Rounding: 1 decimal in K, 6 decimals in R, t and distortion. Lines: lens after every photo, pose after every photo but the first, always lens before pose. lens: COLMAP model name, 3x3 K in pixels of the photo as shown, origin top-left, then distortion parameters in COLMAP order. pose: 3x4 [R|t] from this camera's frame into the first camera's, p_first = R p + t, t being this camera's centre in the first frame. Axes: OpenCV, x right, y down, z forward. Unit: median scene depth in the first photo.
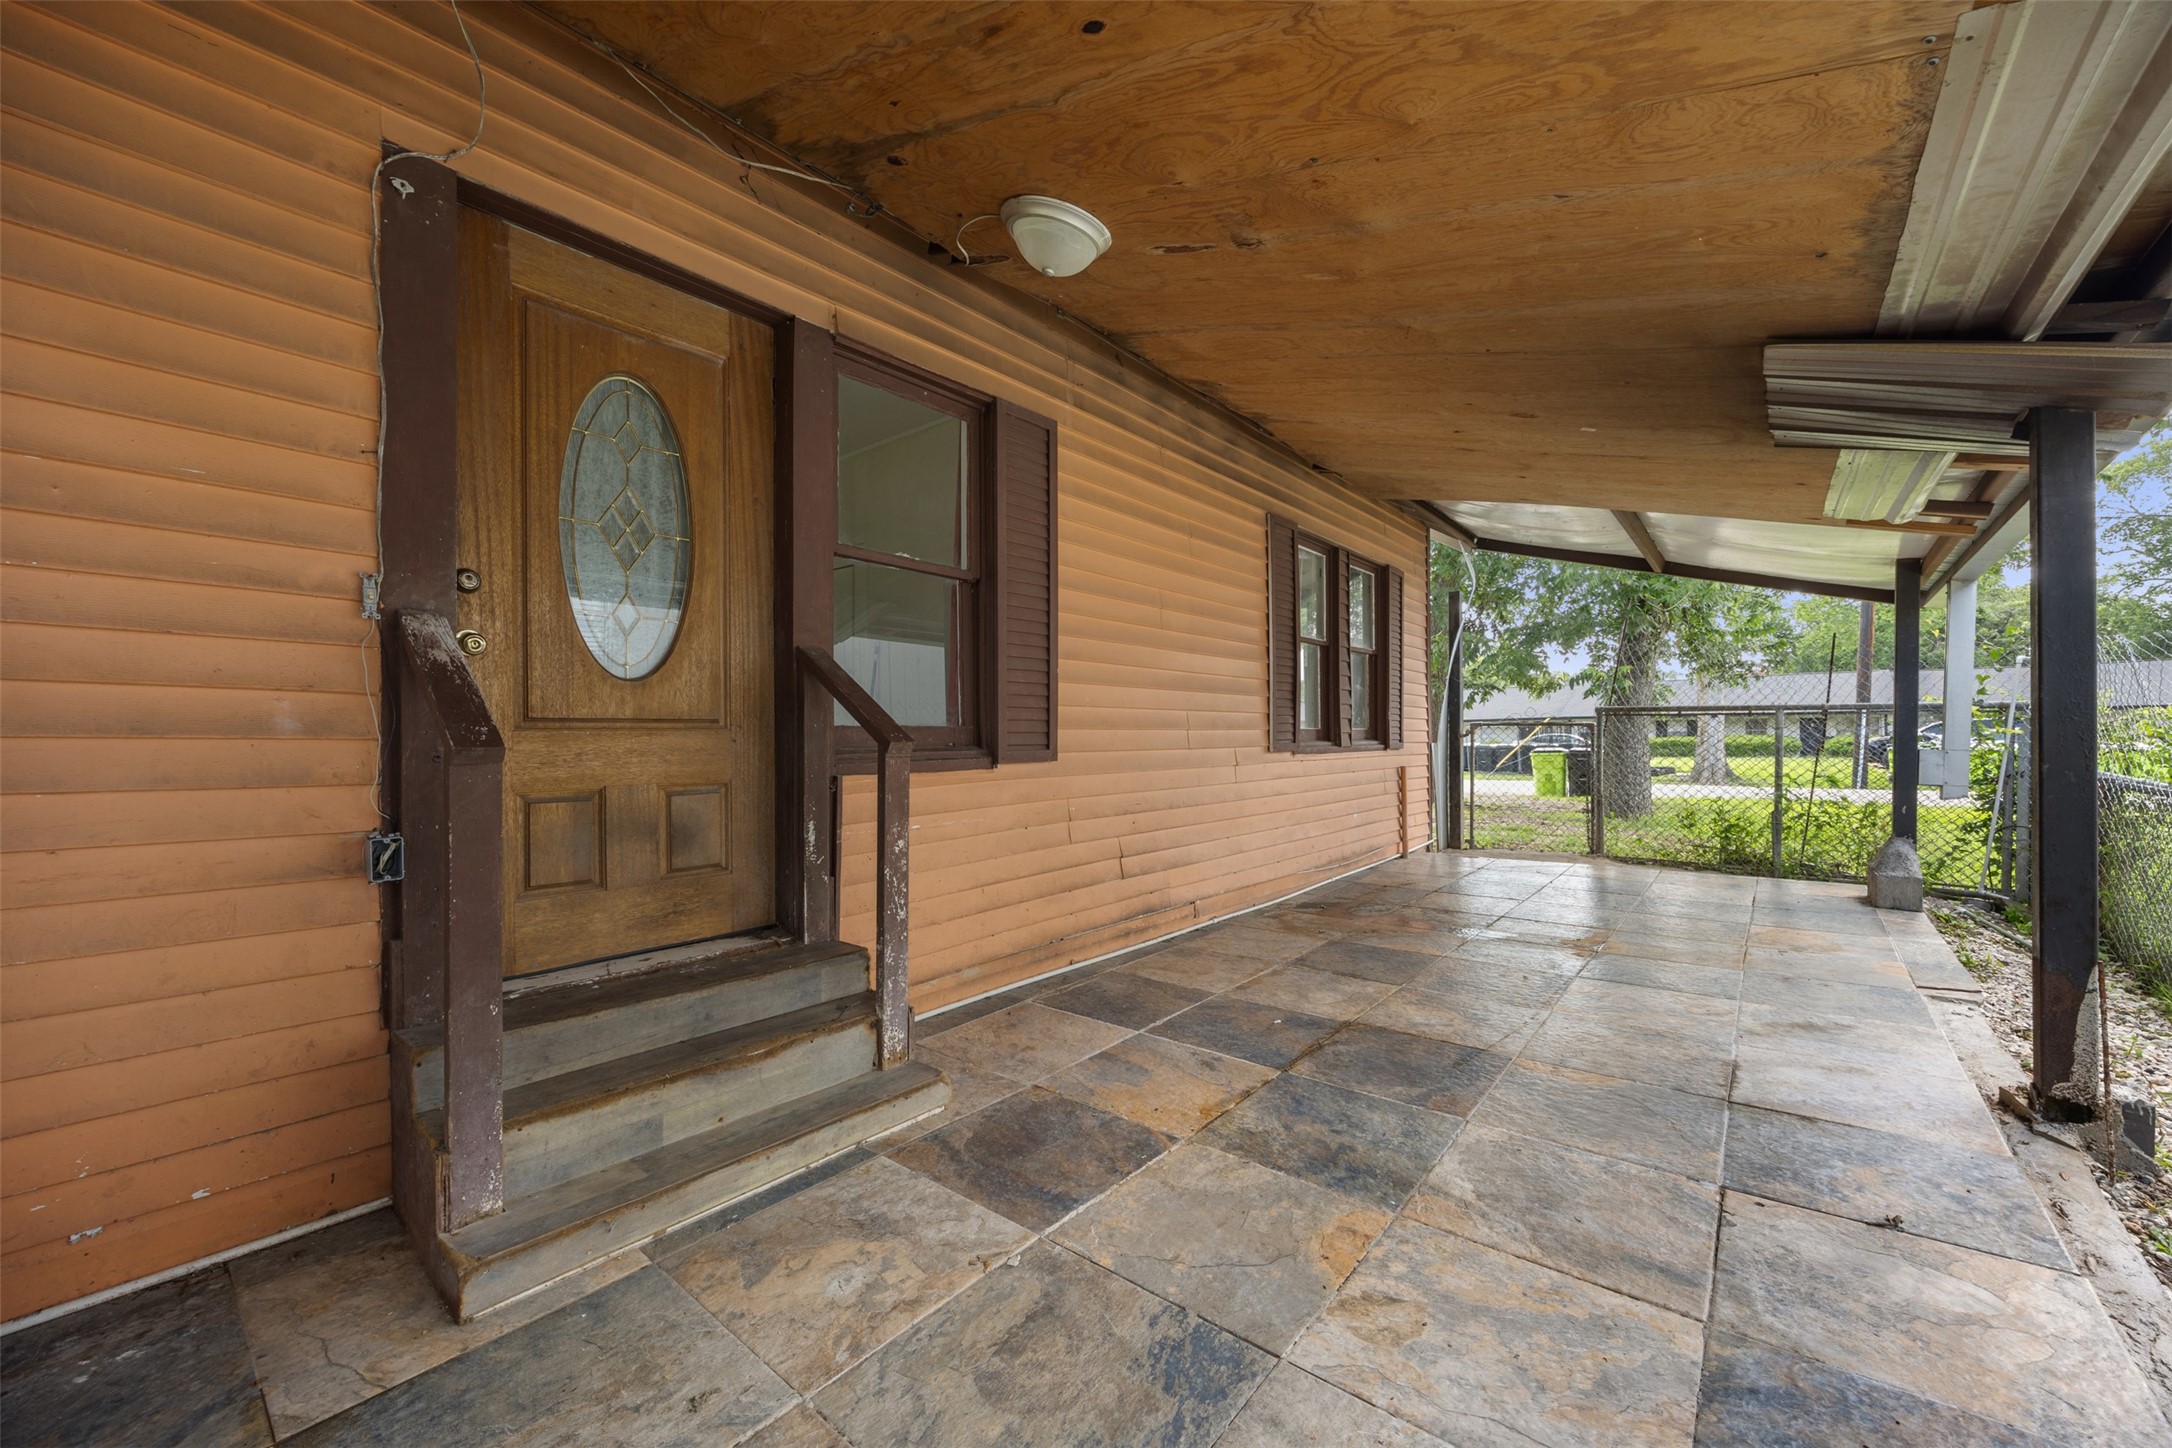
lens RADIAL K [[847.2, 0, 1088.4], [0, 847.2, 748.5], [0, 0, 1]] dist [-0.000483, 0.000059]
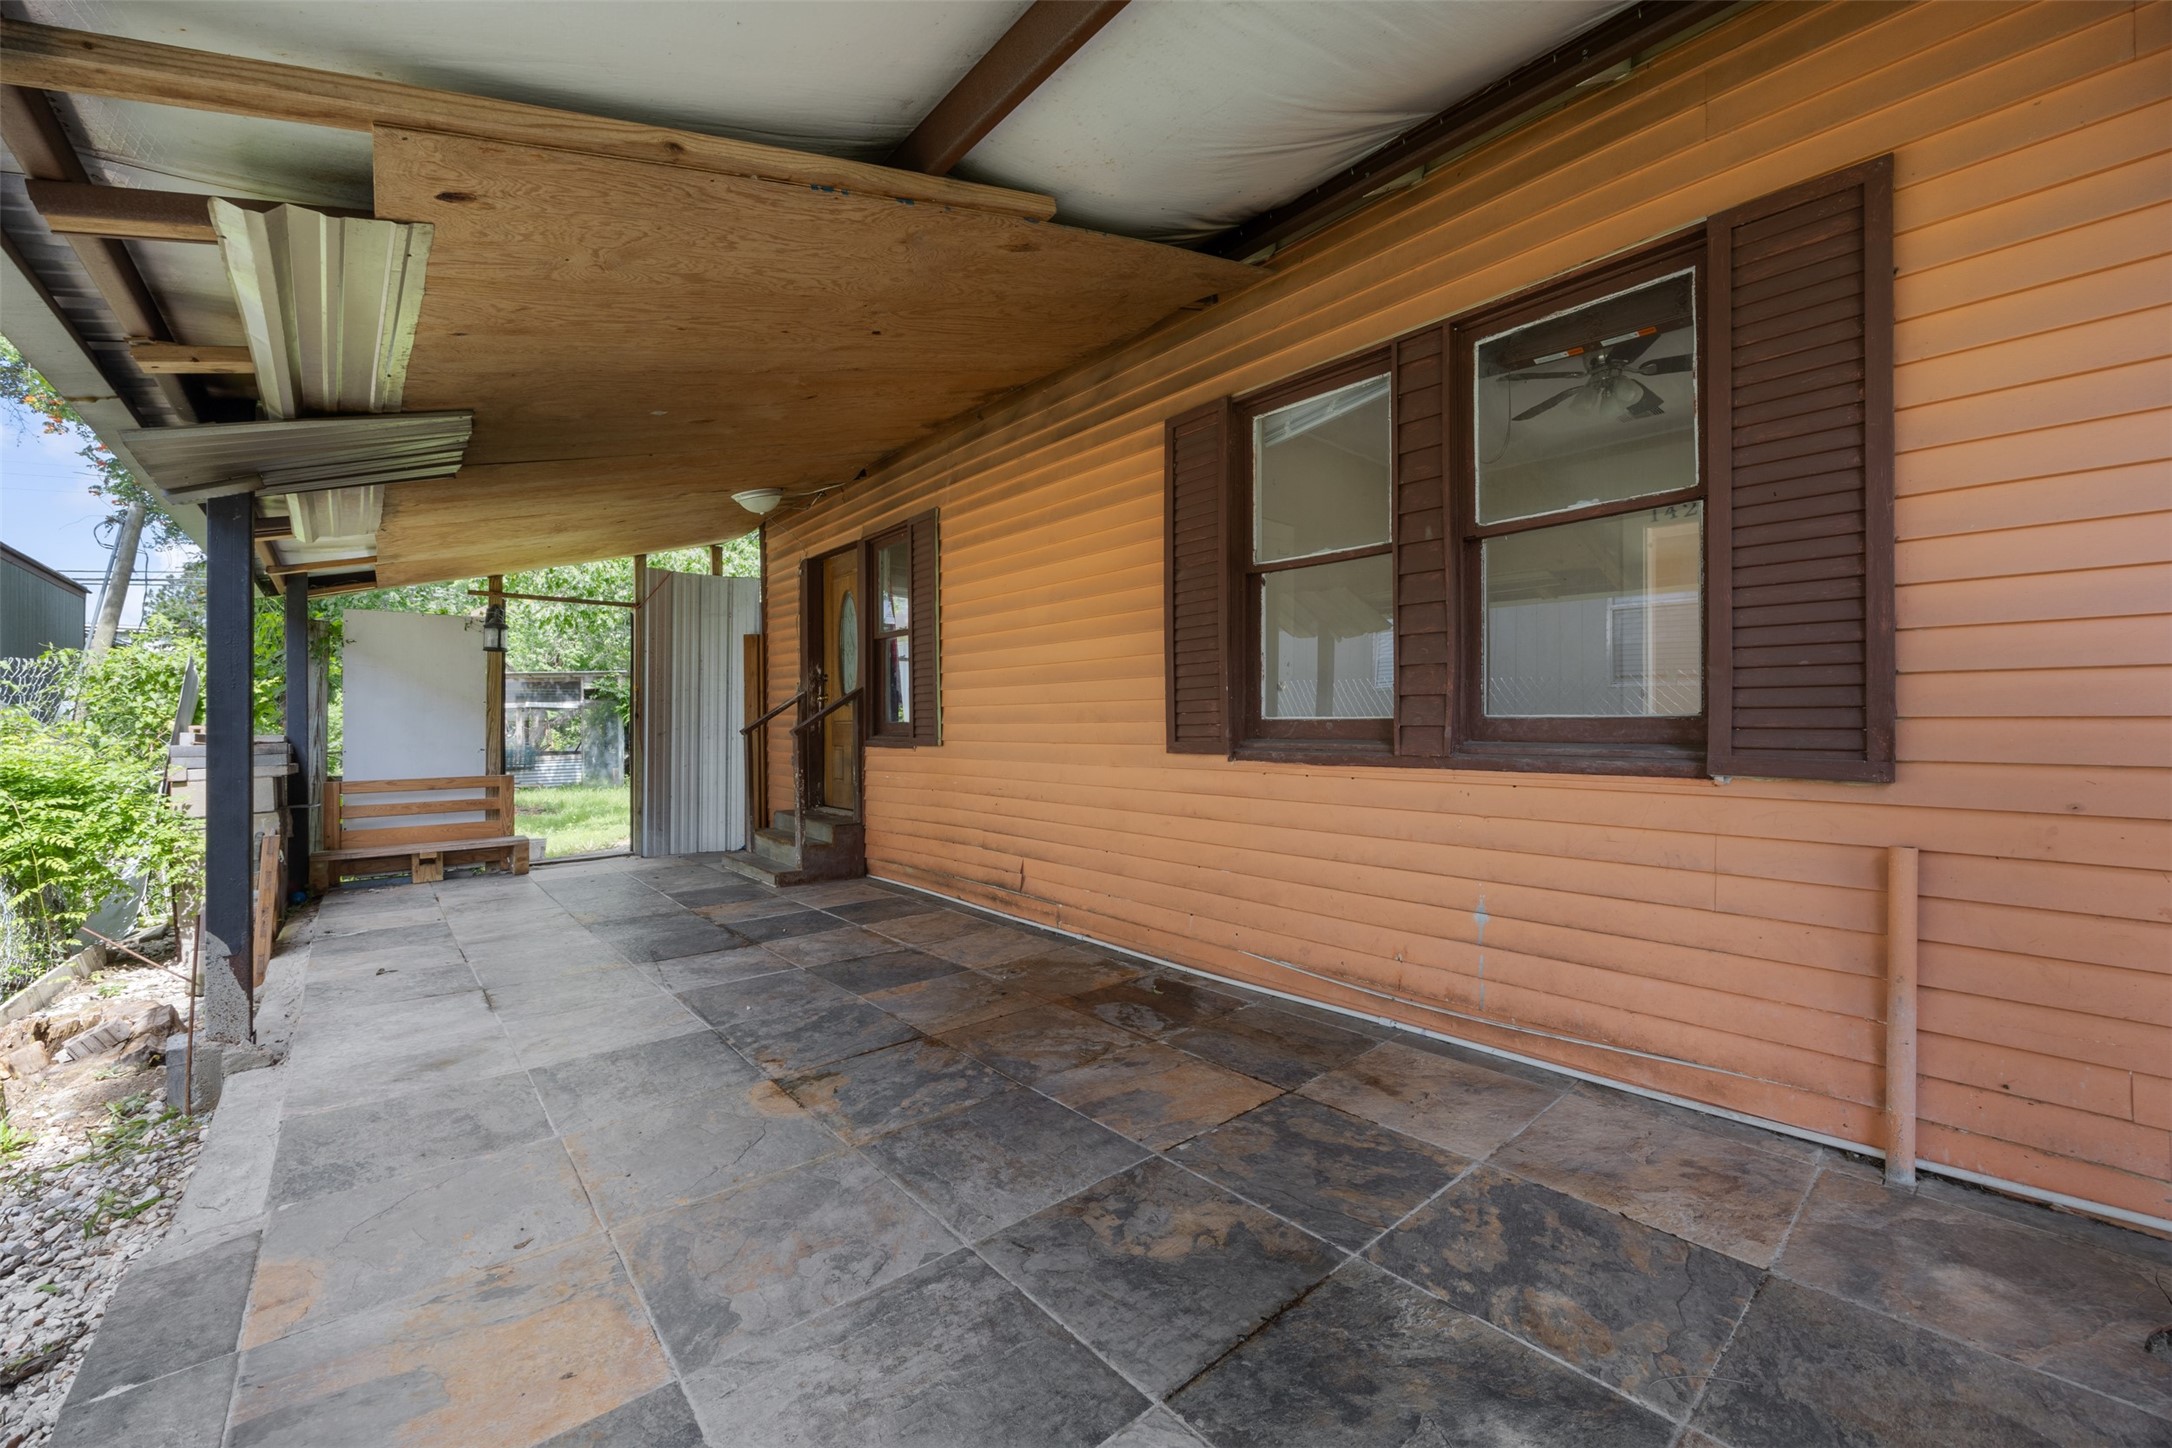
lens RADIAL K [[853.7, 0, 1096.5], [0, 853.7, 727.2], [0, 0, 1]] dist [-0.004544, 0.000215]
pose [[-0.170628, 0.013397, -0.985244, 1.243334], [-0.004593, 0.999886, 0.014391, -0.036949], [0.985325, 0.006981, -0.170547, 1.412518]]
